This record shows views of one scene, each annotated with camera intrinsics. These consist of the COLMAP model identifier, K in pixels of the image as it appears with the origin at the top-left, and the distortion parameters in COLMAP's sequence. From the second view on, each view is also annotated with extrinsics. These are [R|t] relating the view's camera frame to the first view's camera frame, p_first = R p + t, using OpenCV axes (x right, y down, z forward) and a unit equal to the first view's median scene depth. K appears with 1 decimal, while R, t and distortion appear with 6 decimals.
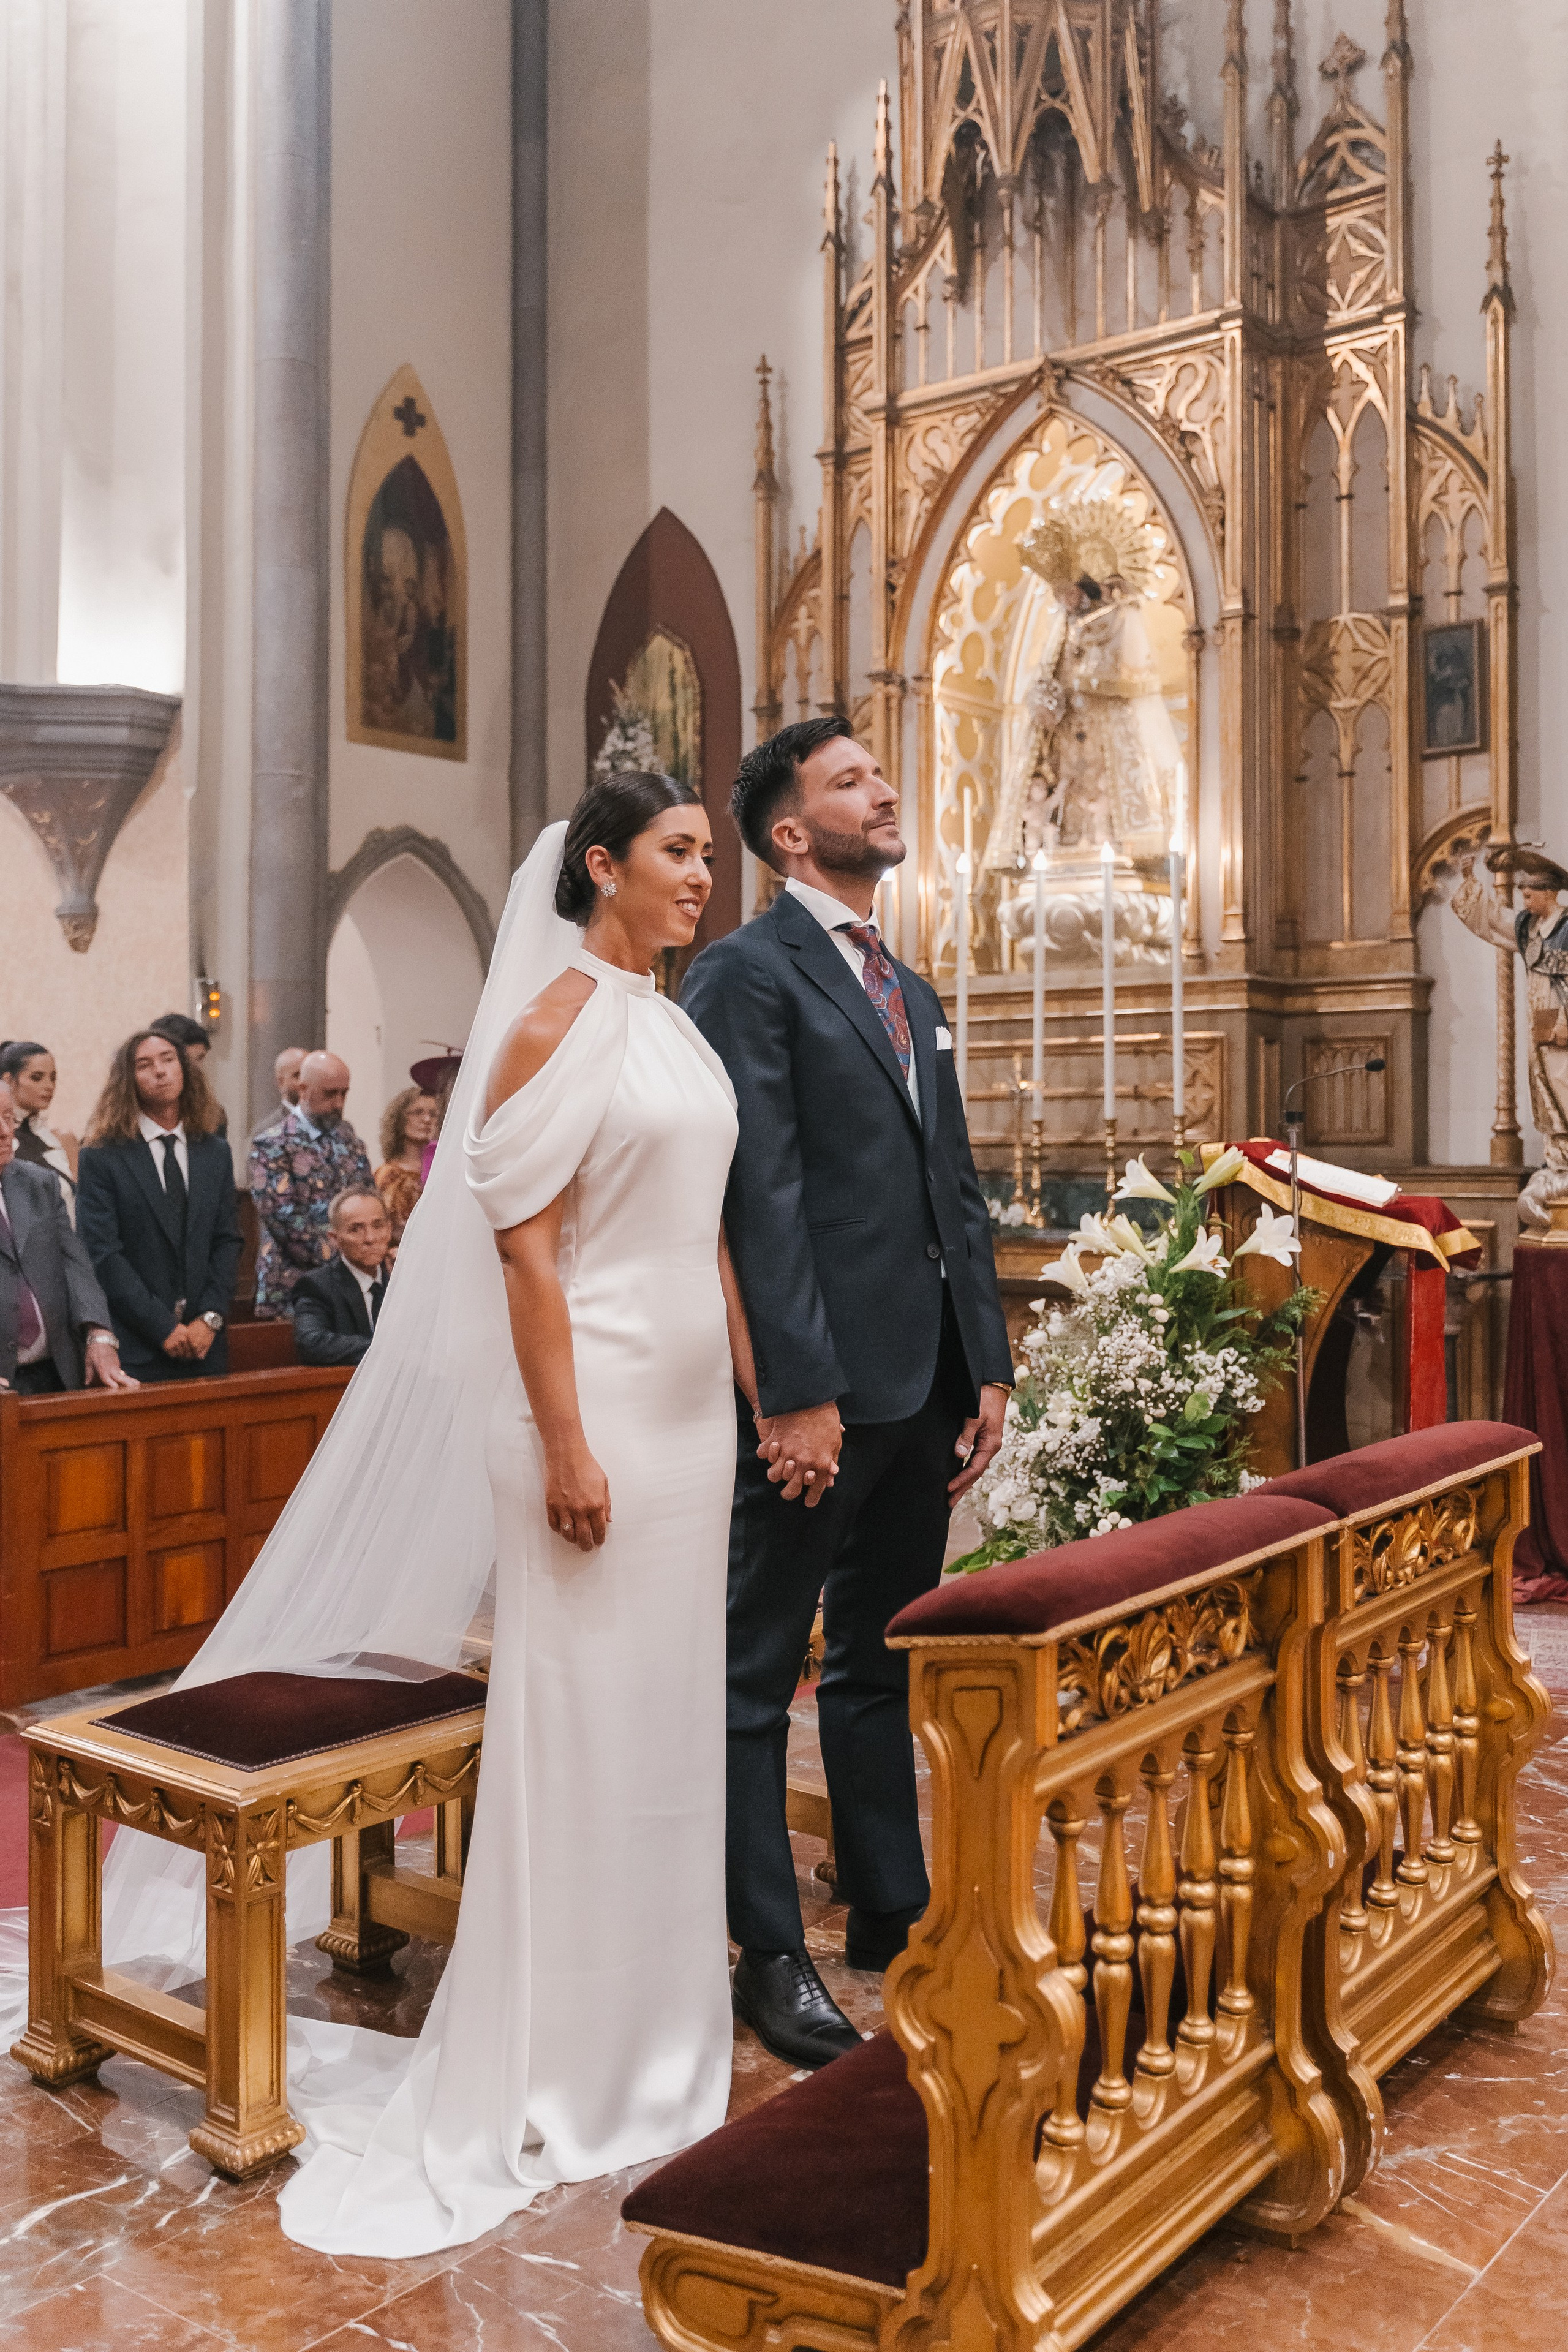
lens RADIAL K [[2134.2, 0, 814.9], [0, 2134.2, 1111.1], [0, 0, 1]] dist [-0.001446, 0.009195]
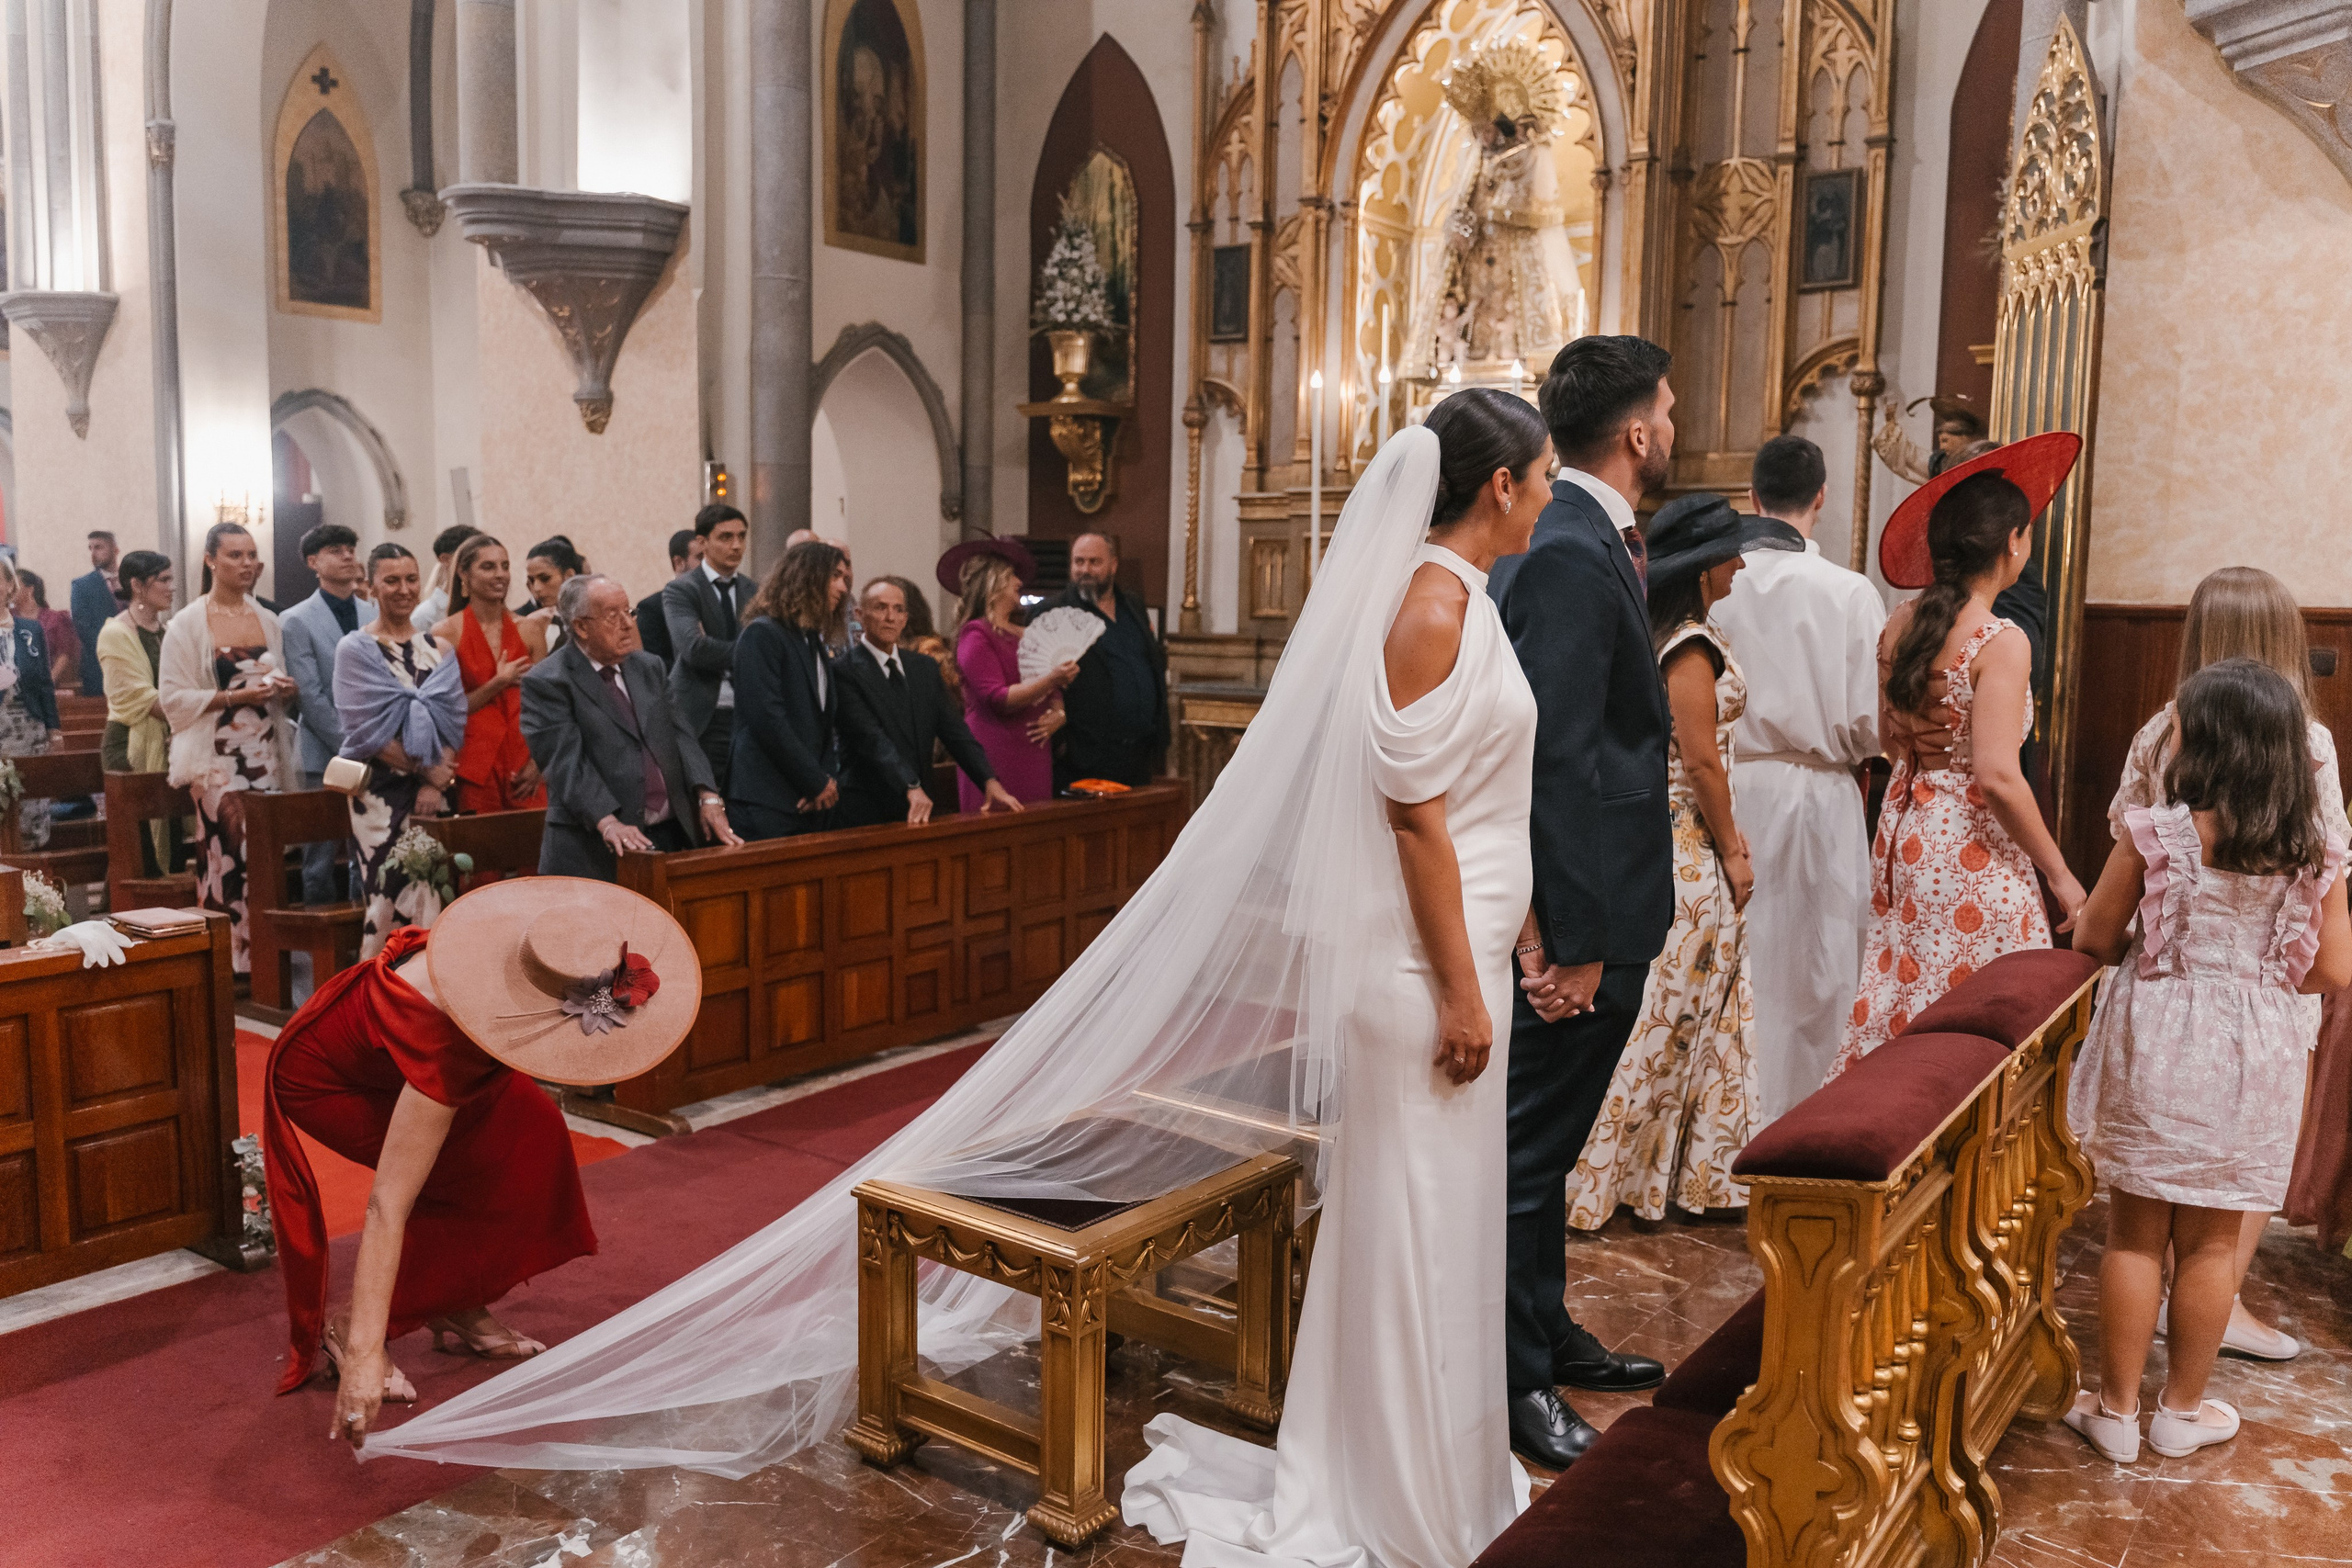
lens RADIAL K [[1844.9, 0, 1176.0], [0, 1844.9, 784.0], [0, 0, 1]] dist [0.003143, -0.007579]
pose [[0.999575, 0.016599, 0.023978, -0.066000], [-0.019476, 0.991938, 0.125215, -0.021290], [-0.021707, -0.125629, 0.991840, -0.003143]]
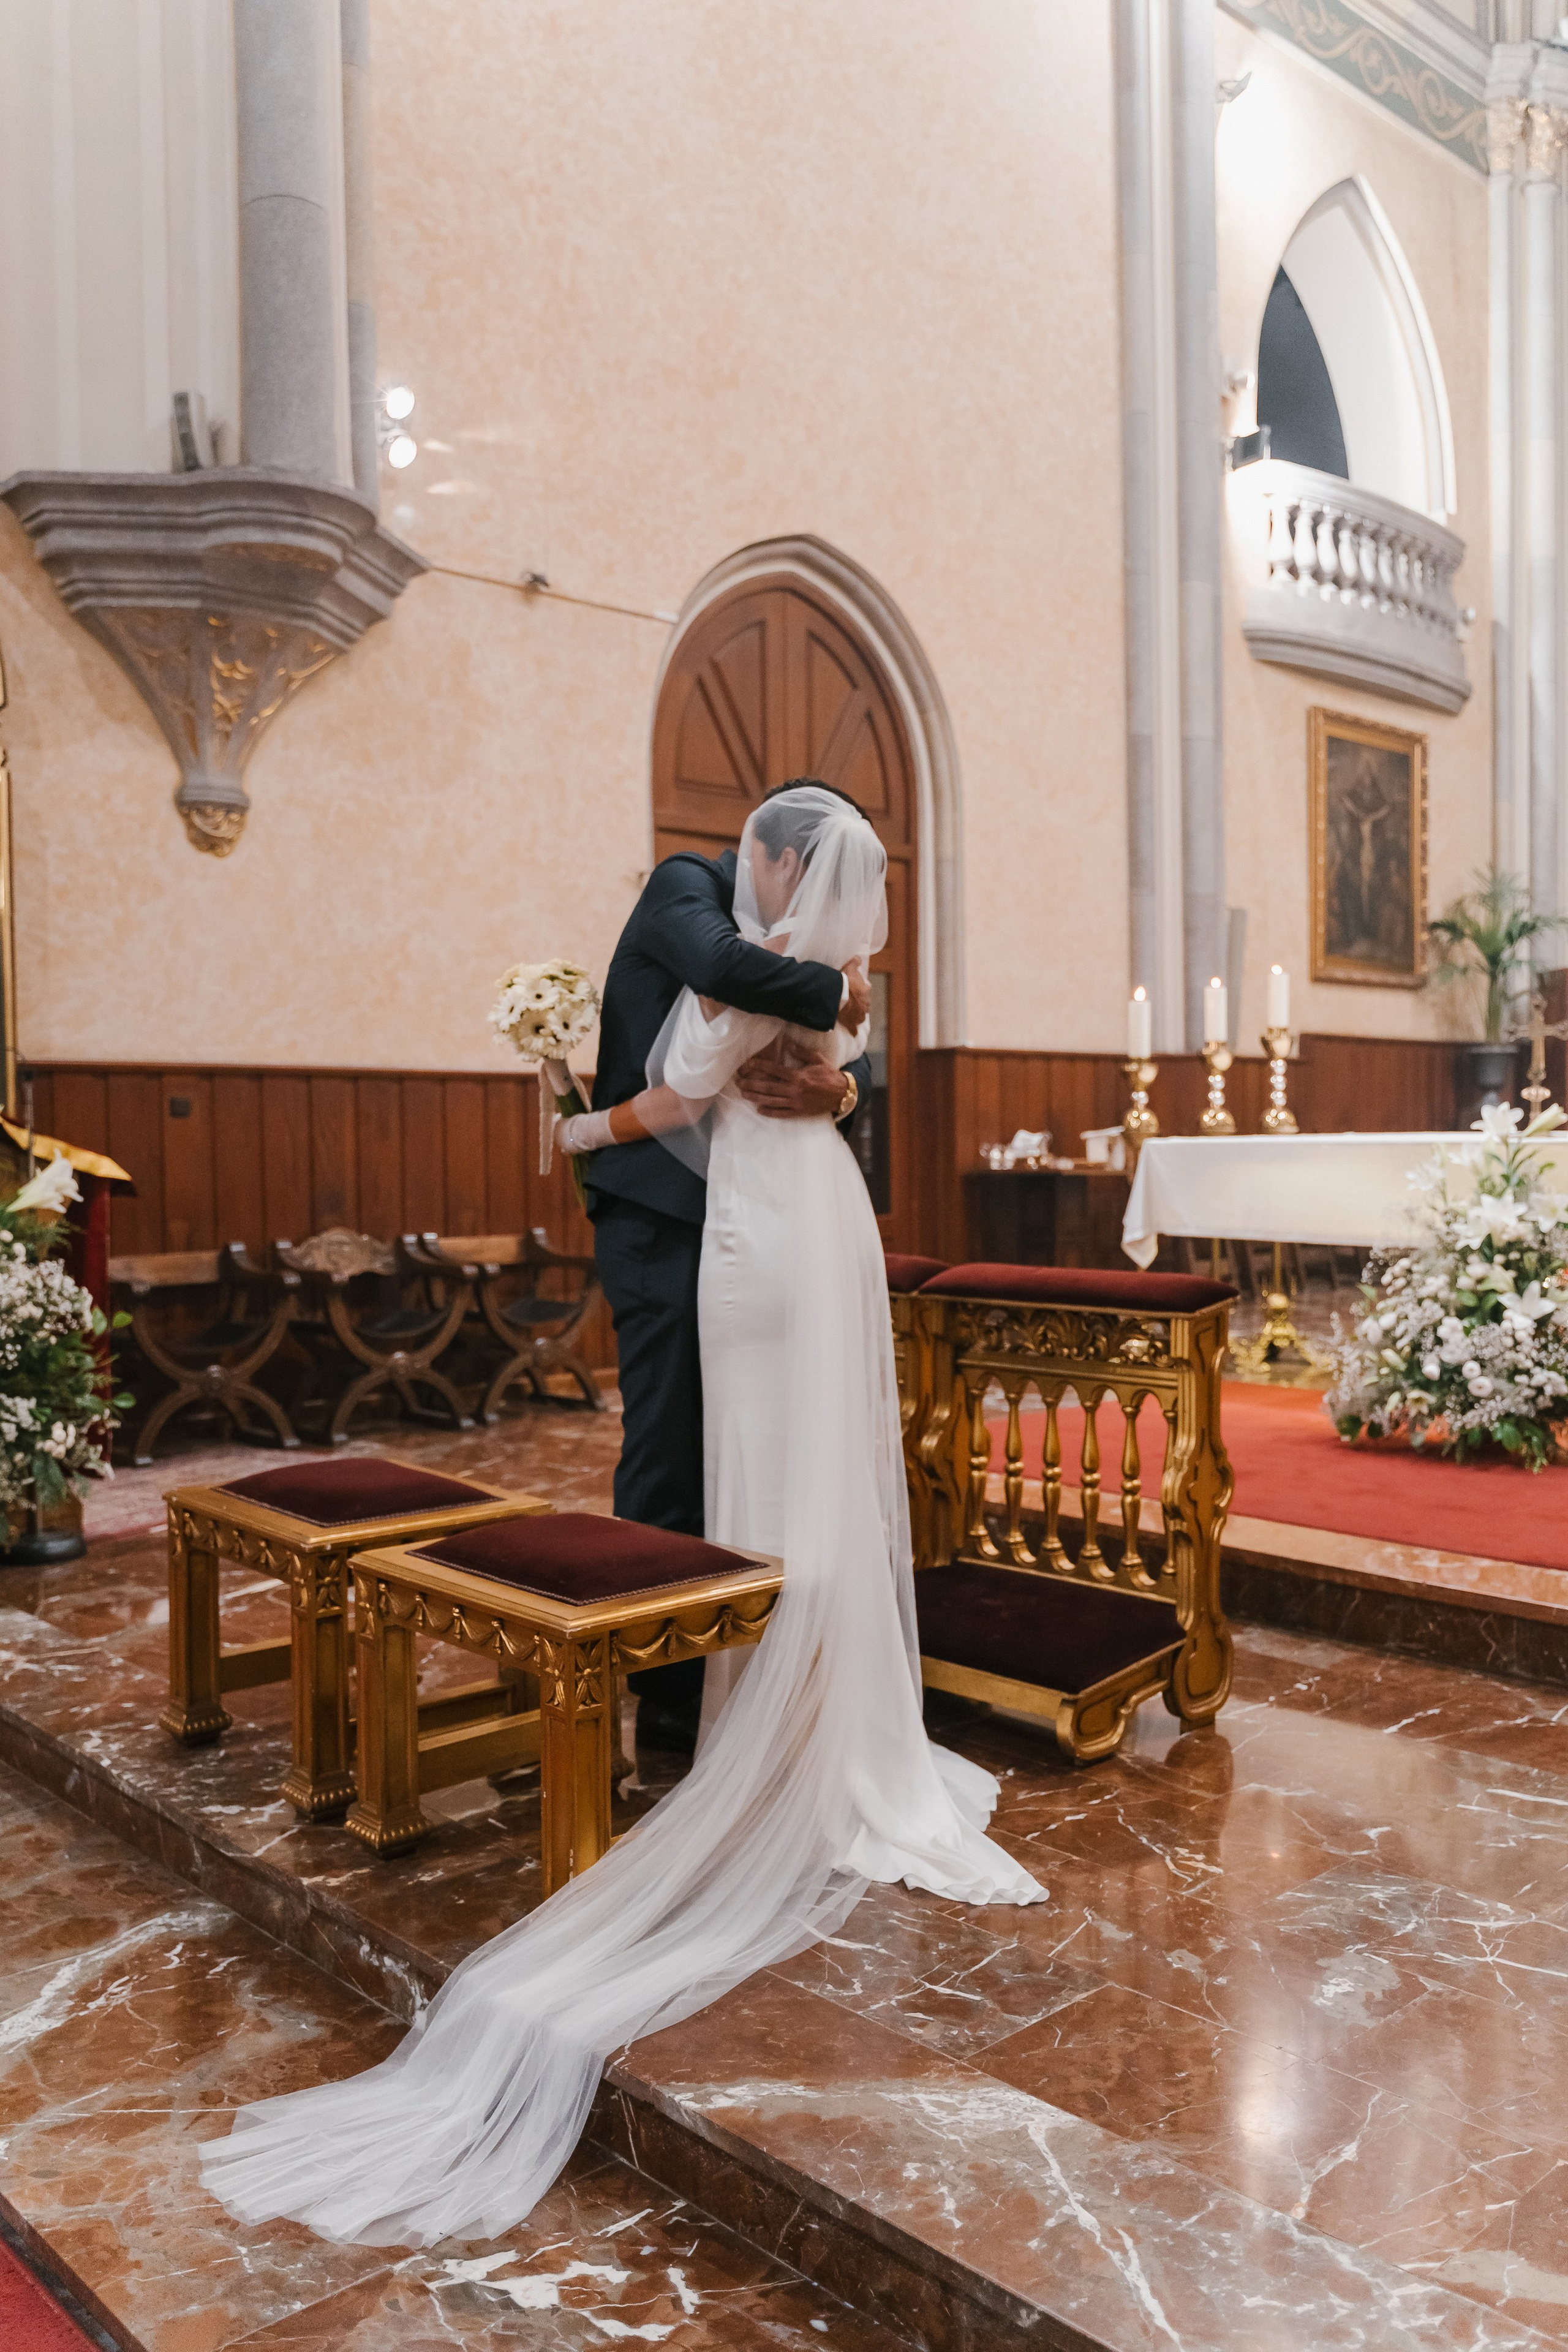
lens RADIAL K [[1904.6, 0, 784.0], [0, 1904.6, 1176.0], [0, 0, 1]] dist [-0.116443, 0.092757]
pose [[0.175192, -0.010469, 0.984479, -0.363066], [-0.013471, 0.999824, 0.013029, 0.020834], [-0.984442, -0.015544, 0.175020, 0.226172]]
